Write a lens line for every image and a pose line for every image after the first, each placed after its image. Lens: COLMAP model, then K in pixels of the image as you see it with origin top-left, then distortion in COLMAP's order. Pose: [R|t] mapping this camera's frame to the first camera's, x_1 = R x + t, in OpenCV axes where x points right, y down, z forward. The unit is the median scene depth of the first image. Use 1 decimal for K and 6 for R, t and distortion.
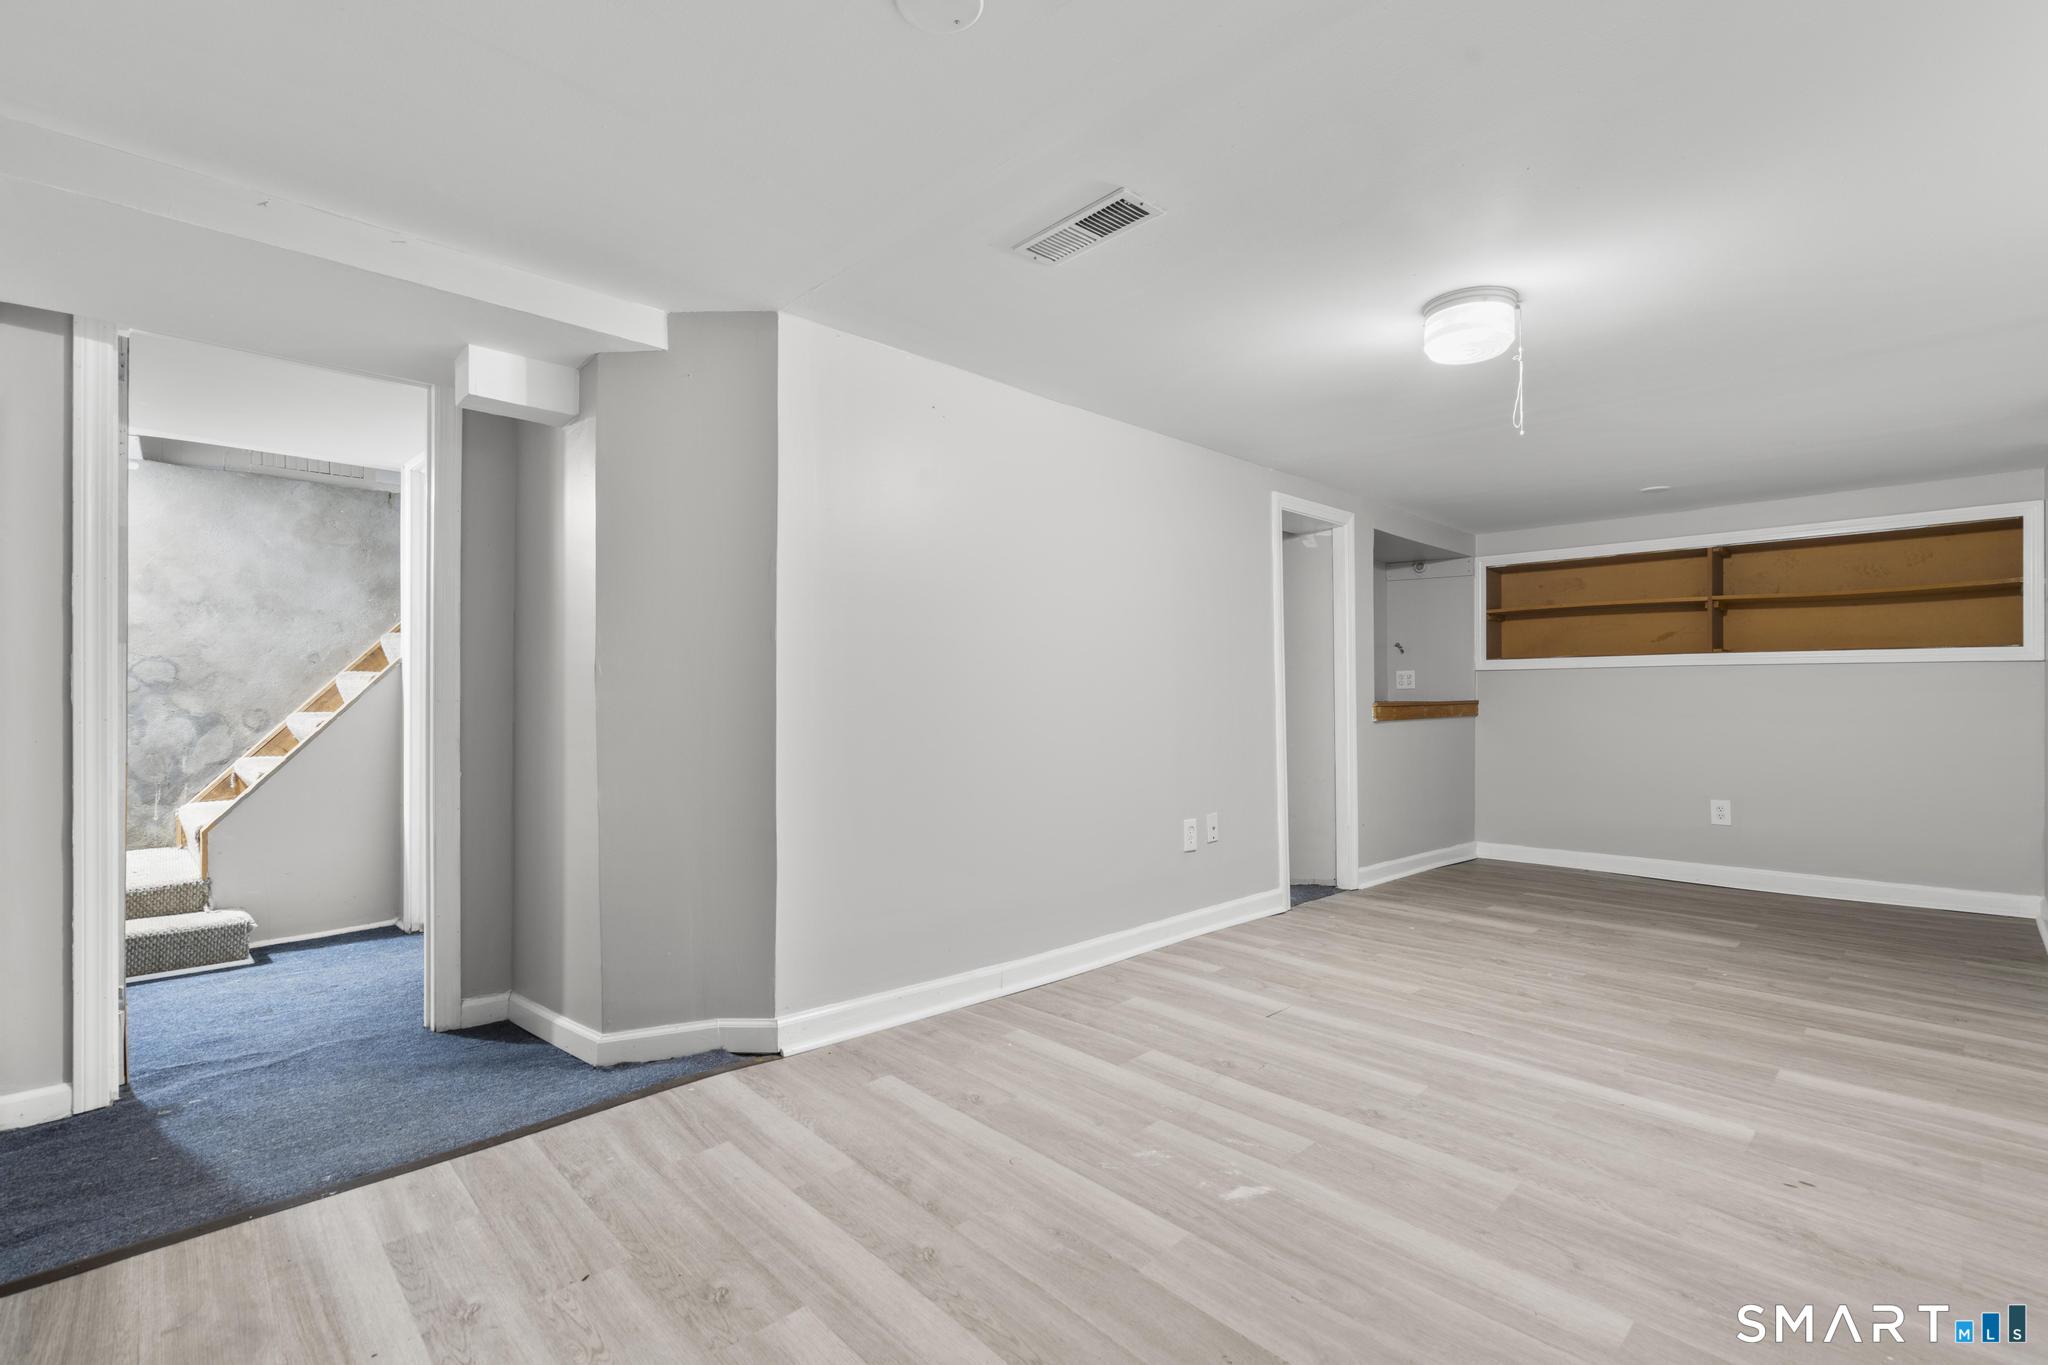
lens RADIAL K [[918.9, 0, 1019.4], [0, 918.9, 686.3], [0, 0, 1]] dist [-0.008884, 0.003819]
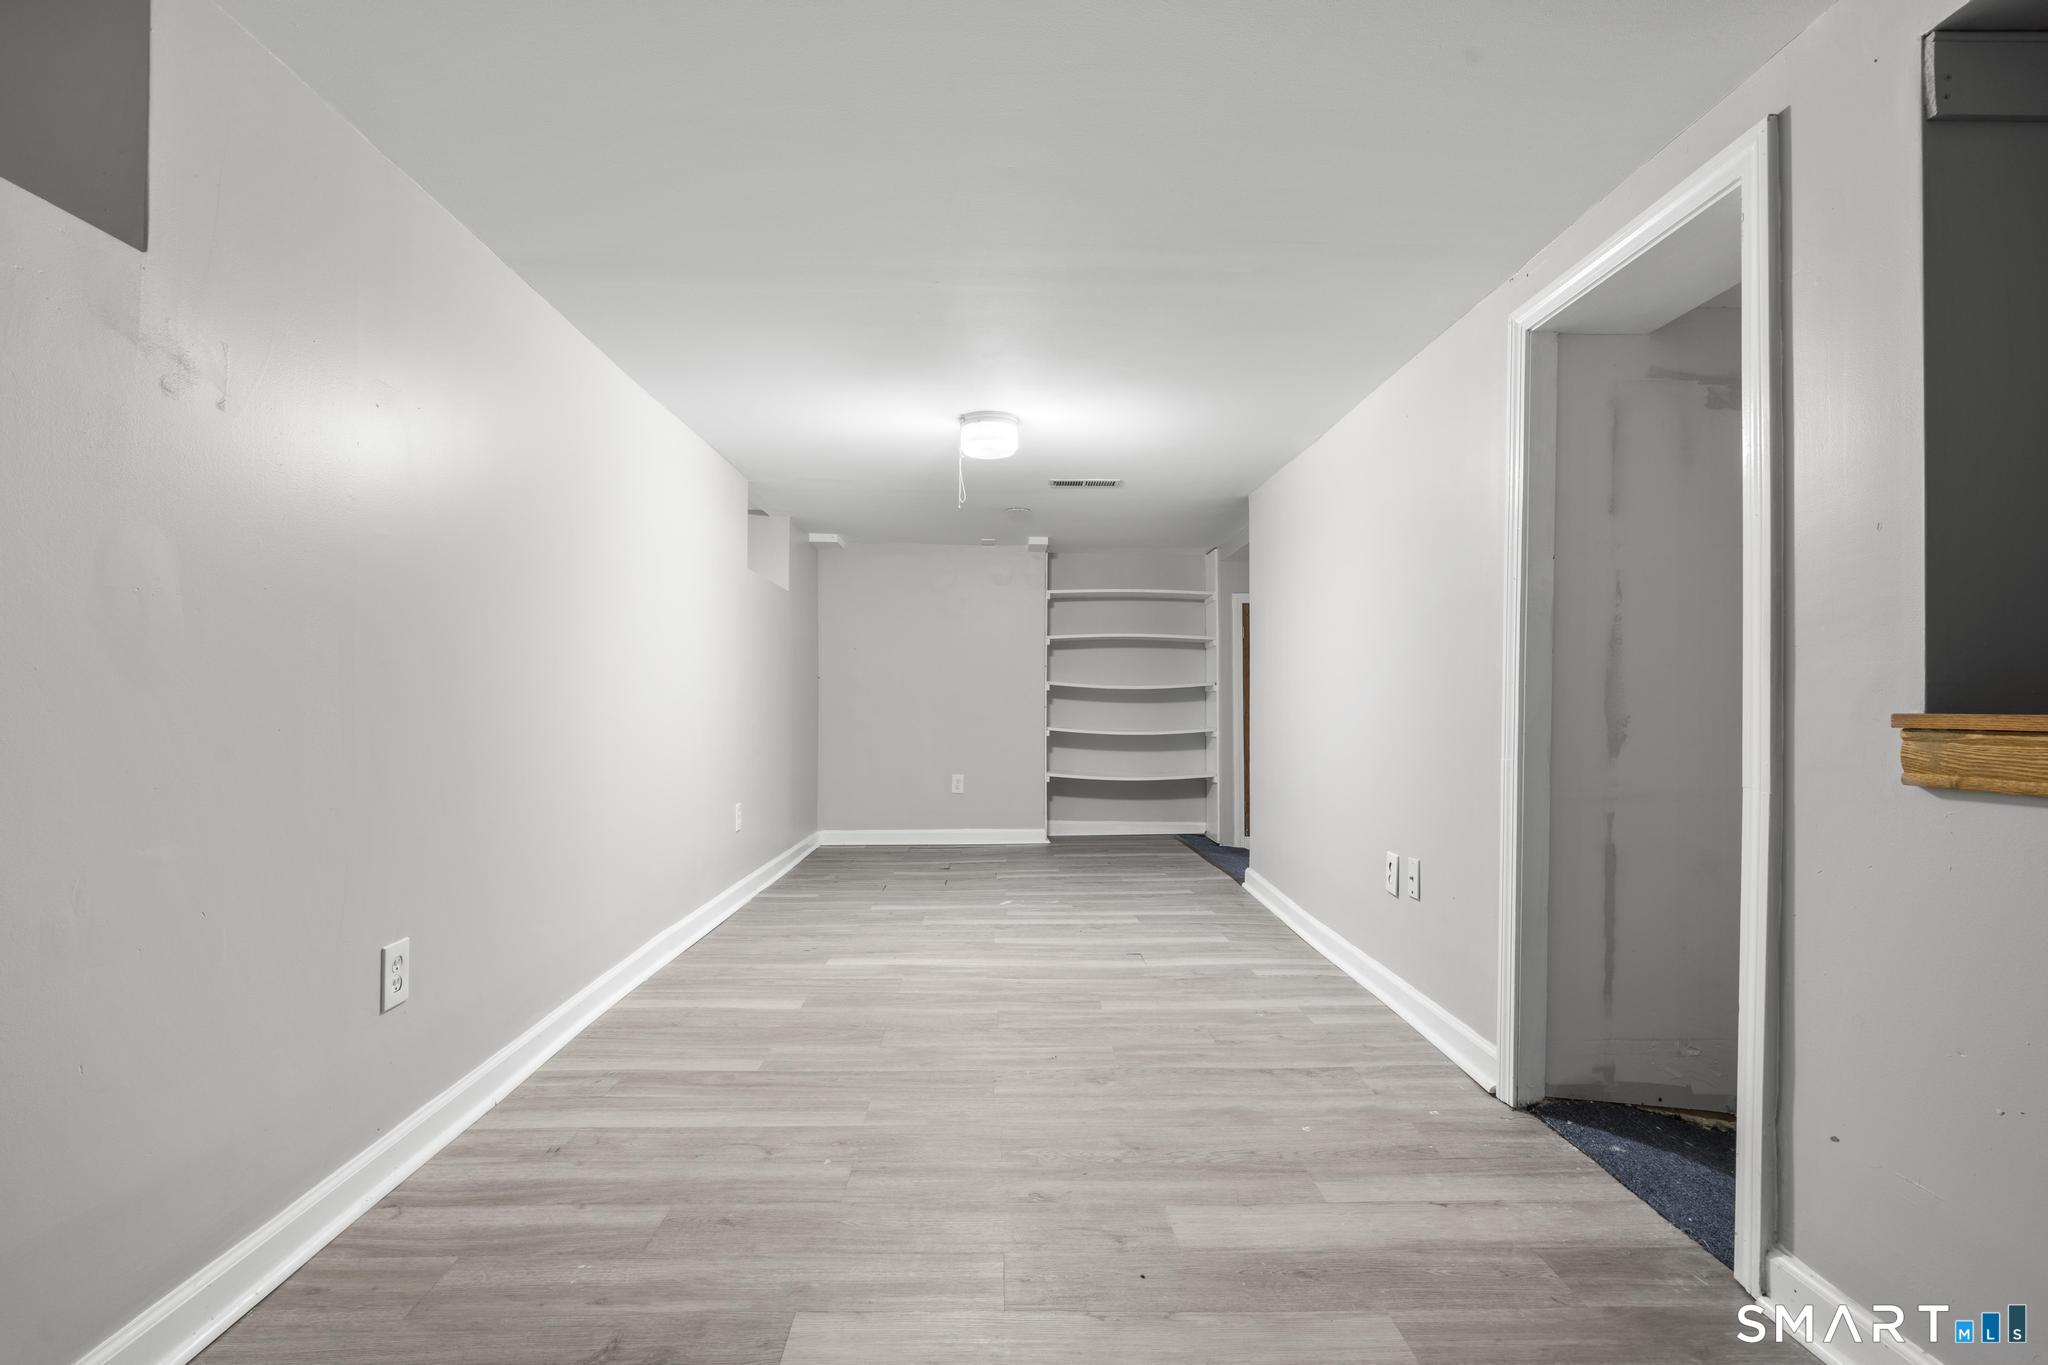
lens RADIAL K [[918.9, 0, 1013.5], [0, 918.9, 696.8], [0, 0, 1]] dist [-0.008884, 0.003819]
pose [[-0.680706, -0.009362, -0.732497, 1.262298], [-0.001028, 0.999930, -0.011824, 0.027491], [0.732556, -0.007296, -0.680667, 1.674788]]
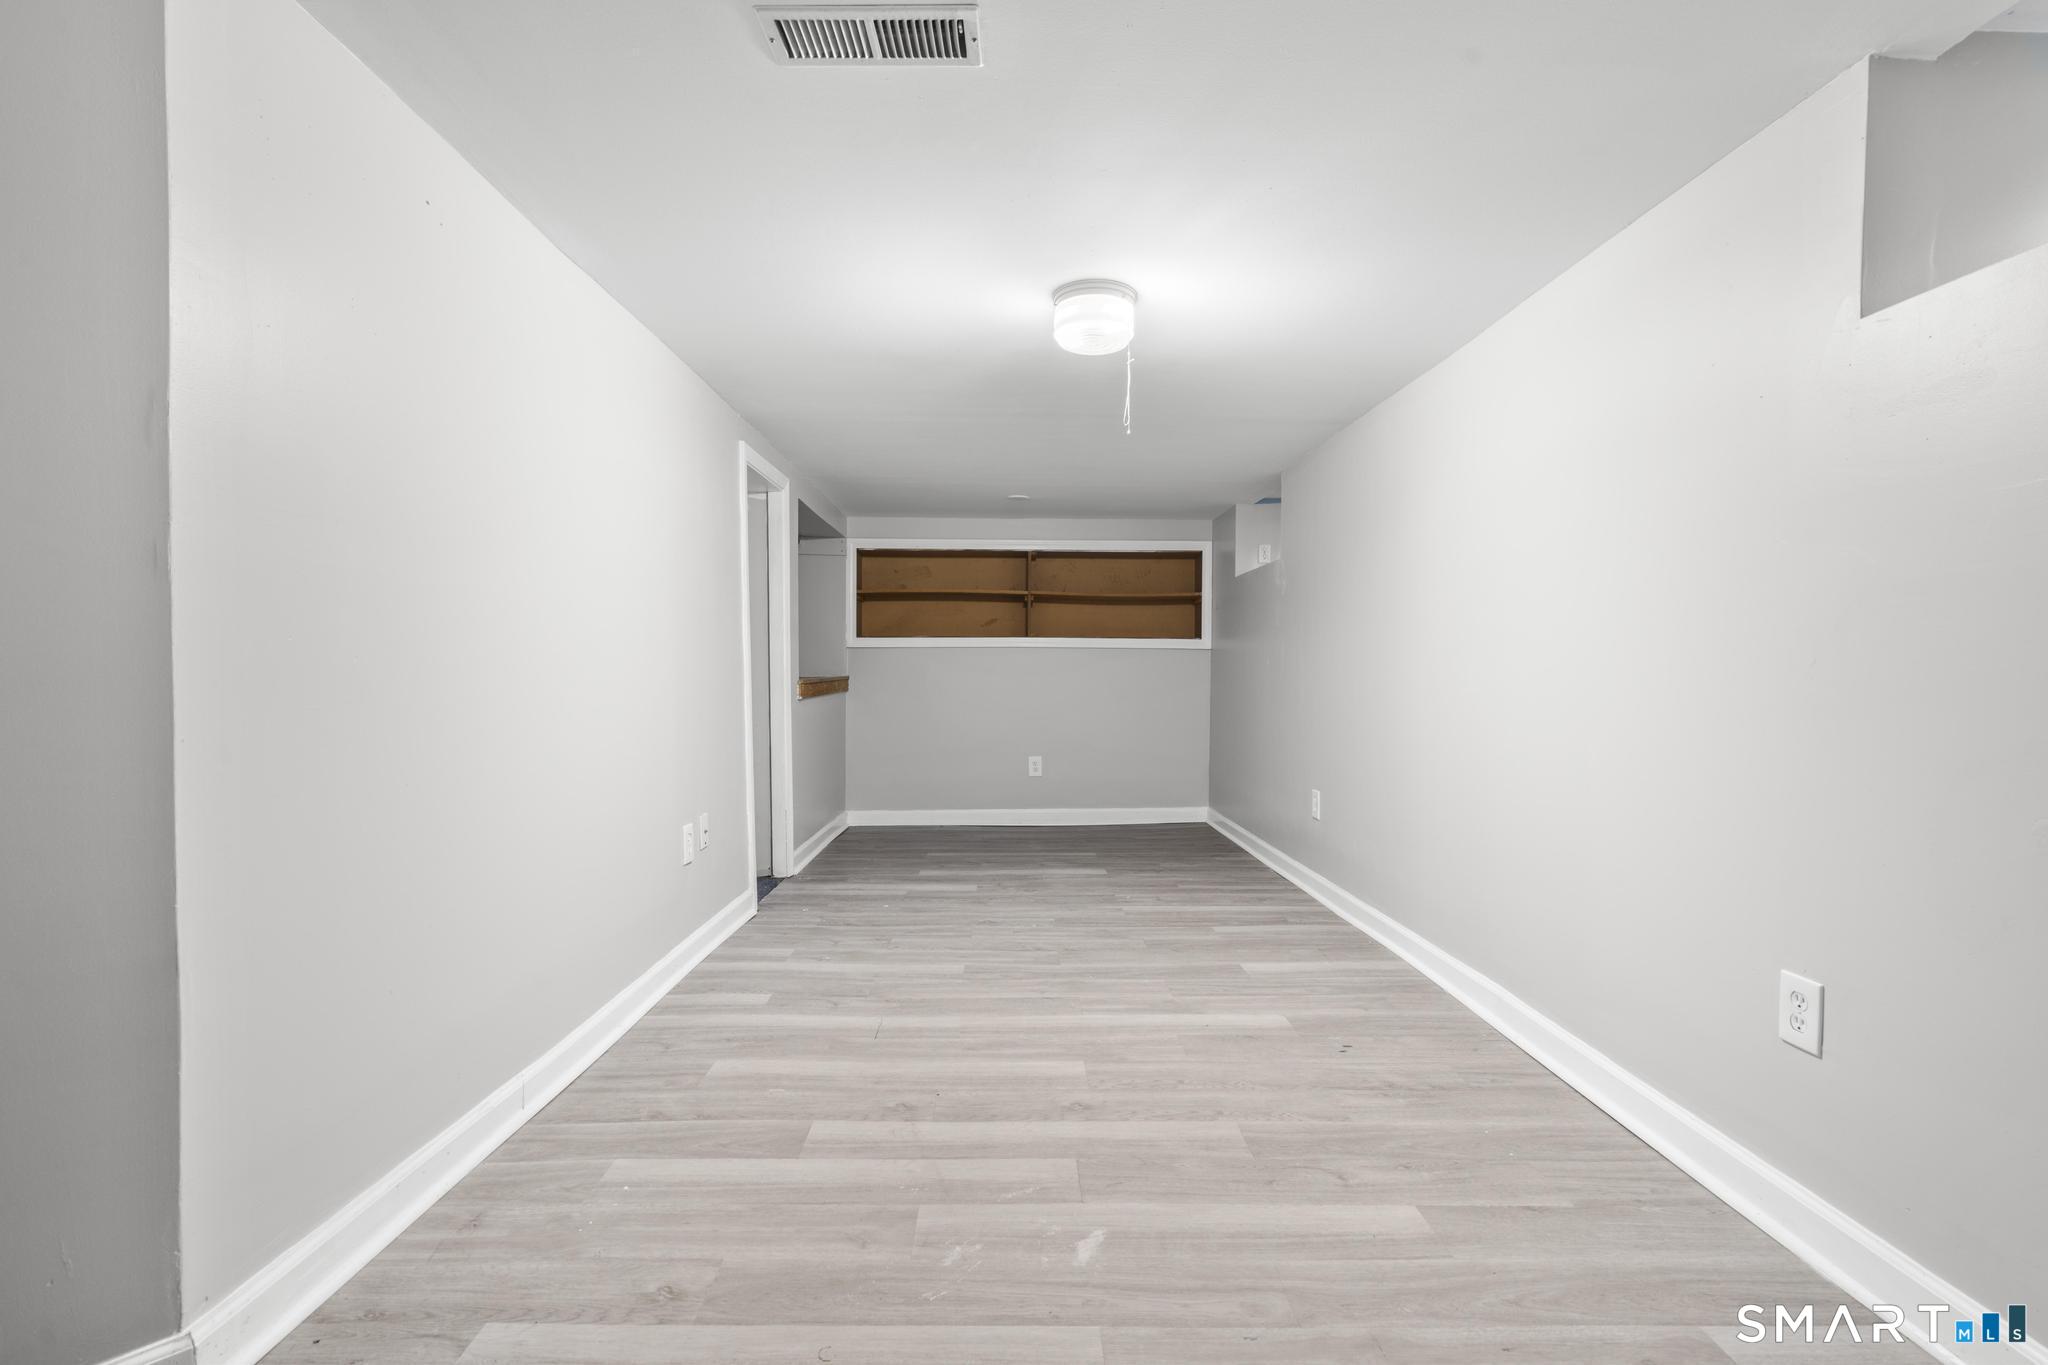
lens RADIAL K [[918.9, 0, 1026.2], [0, 918.9, 684.5], [0, 0, 1]] dist [-0.008884, 0.003819]
pose [[0.677958, -0.009442, 0.735040, -0.272578], [-0.010997, 0.999675, 0.022984, -0.003049], [-0.735018, -0.023665, 0.677634, 0.292184]]
